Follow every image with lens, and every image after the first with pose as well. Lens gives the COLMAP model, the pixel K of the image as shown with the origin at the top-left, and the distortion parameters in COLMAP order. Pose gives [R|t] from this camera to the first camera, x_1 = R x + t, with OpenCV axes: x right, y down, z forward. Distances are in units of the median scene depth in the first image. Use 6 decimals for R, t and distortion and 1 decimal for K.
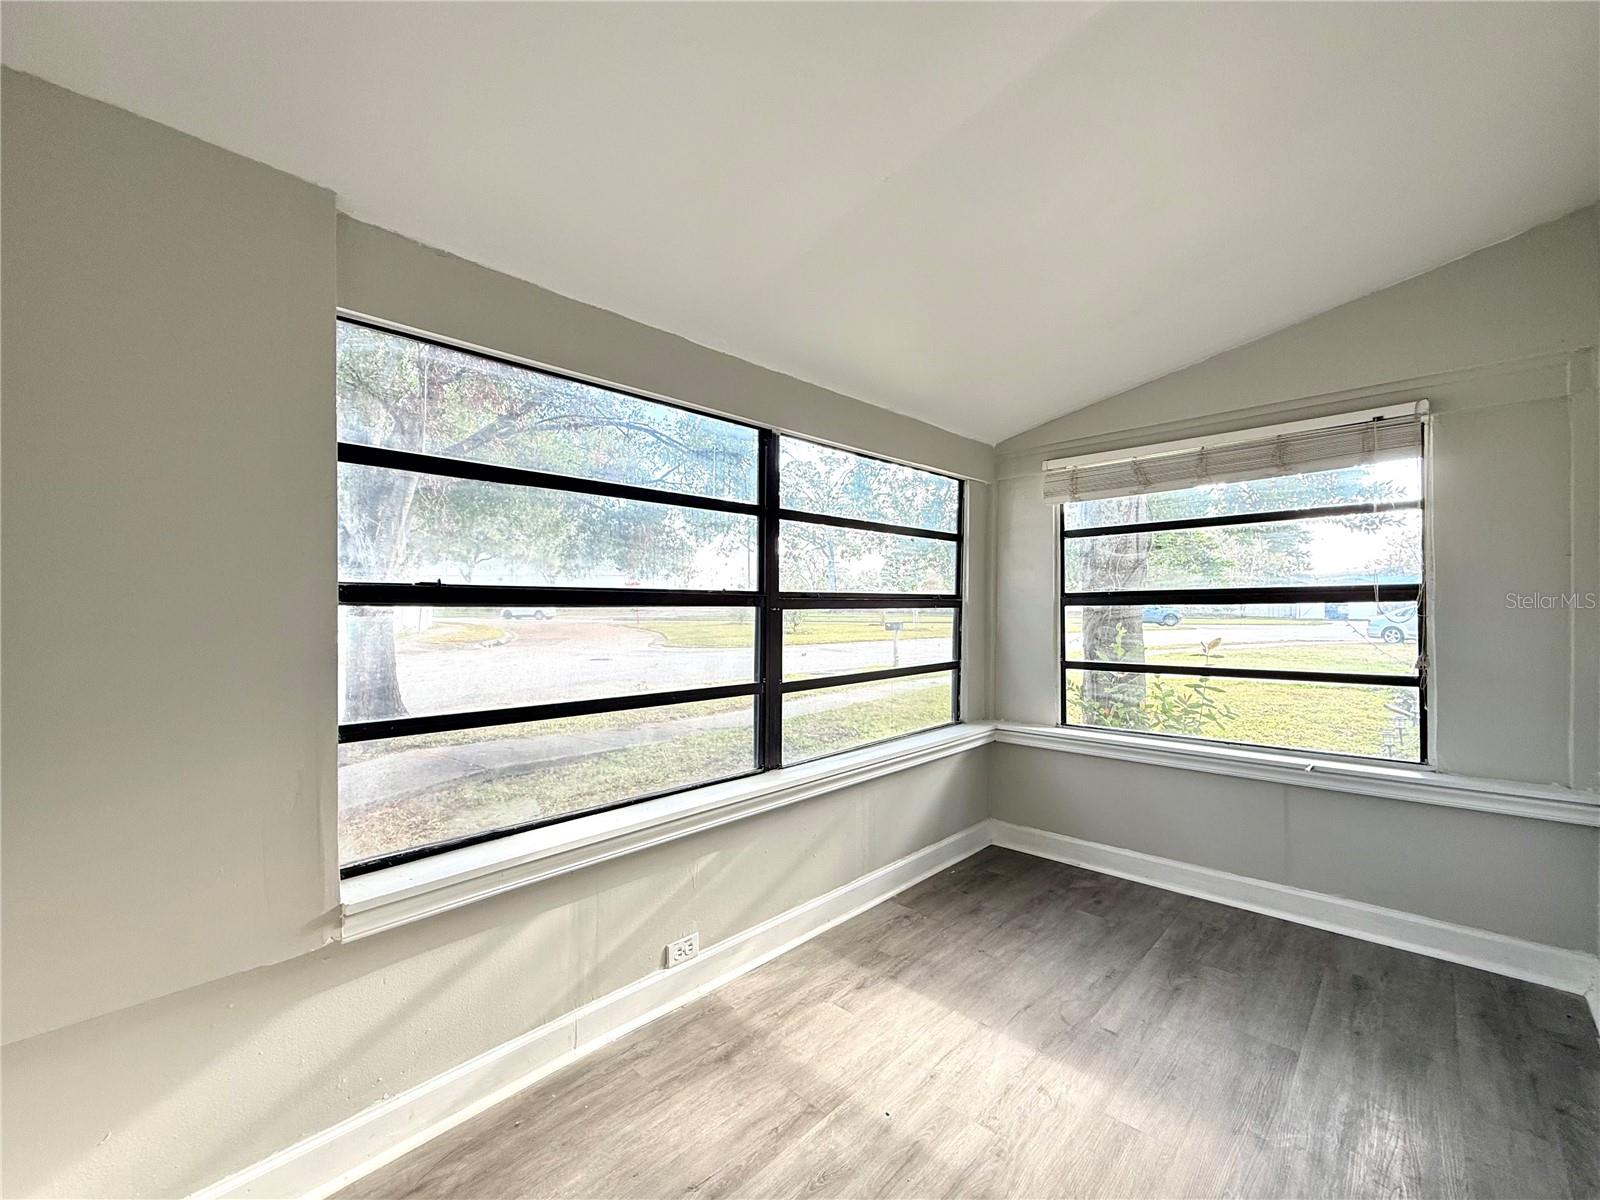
lens RADIAL K [[672.5, 0, 803.0], [0, 672.5, 604.3], [0, 0, 1]] dist [0.000842, 0.000214]
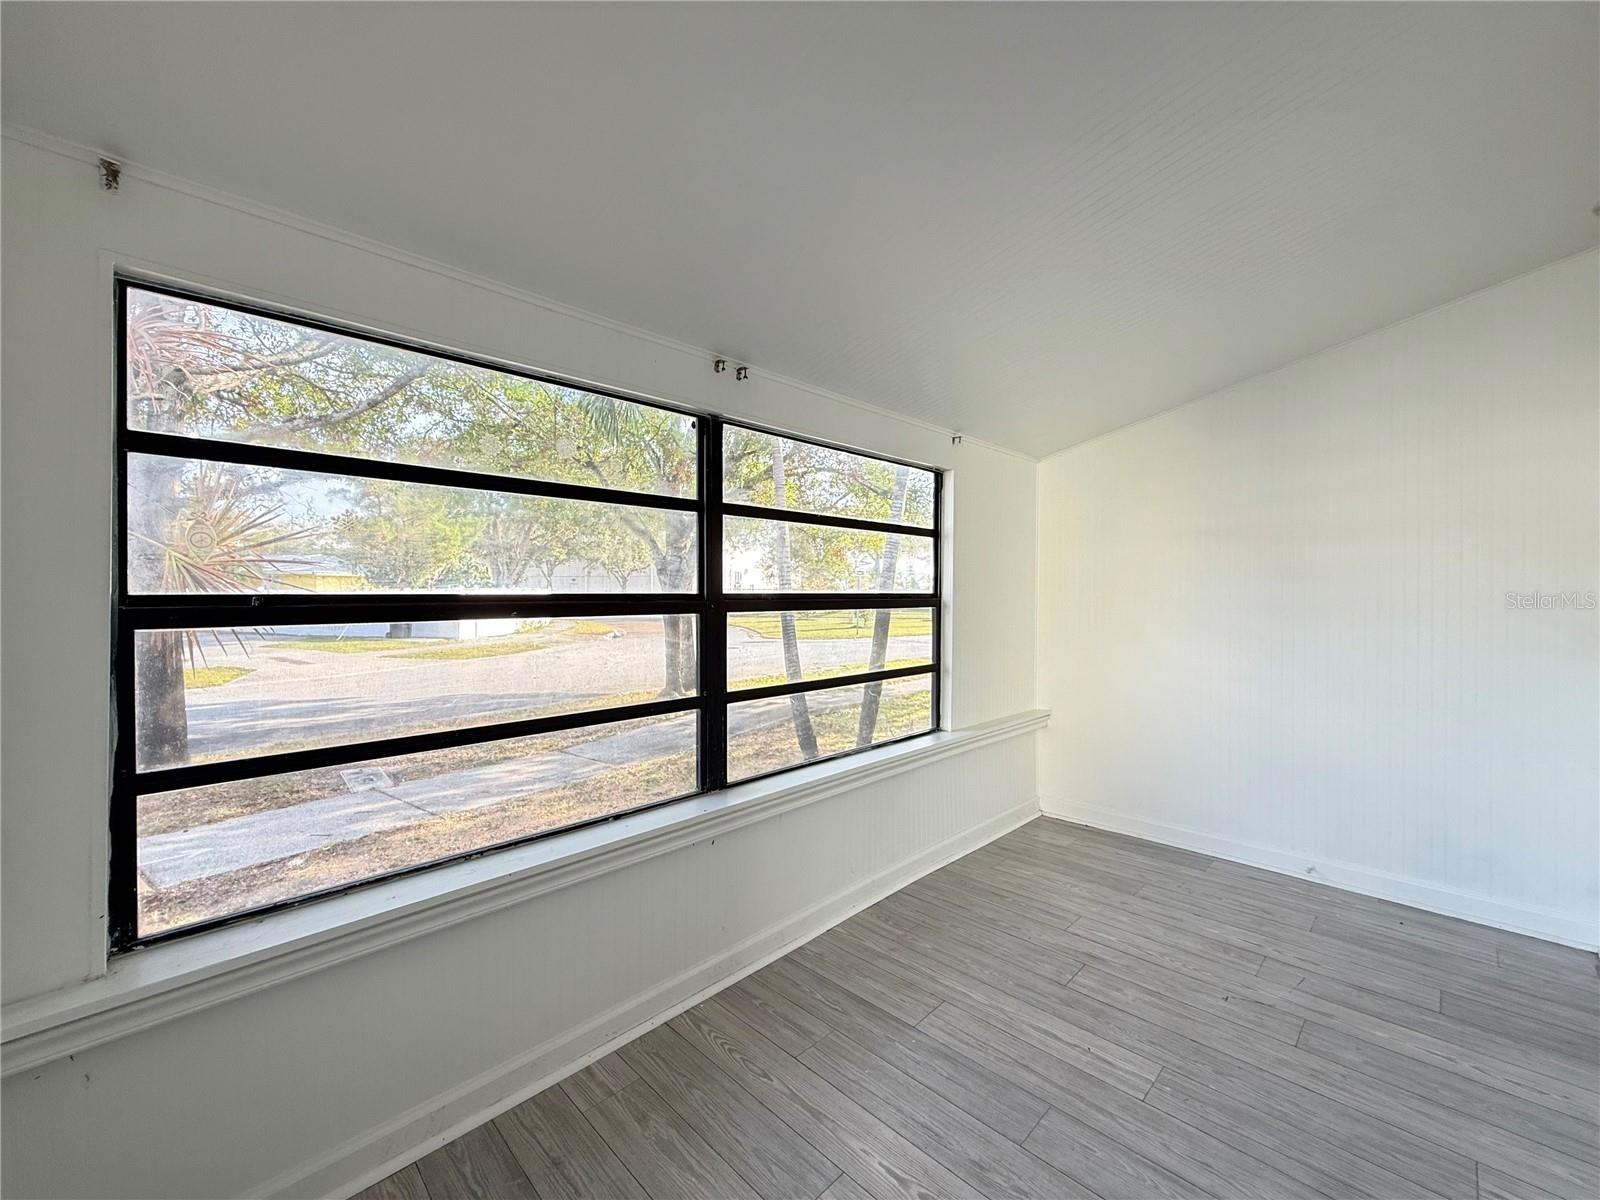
lens RADIAL K [[672.5, 0, 797.9], [0, 672.5, 601.1], [0, 0, 1]] dist [0.000842, 0.000214]
pose [[0.999824, -0.015794, -0.010097, 0.076473], [0.015730, 0.999856, -0.006310, -0.000916], [0.010195, 0.006150, 0.999929, 0.081253]]
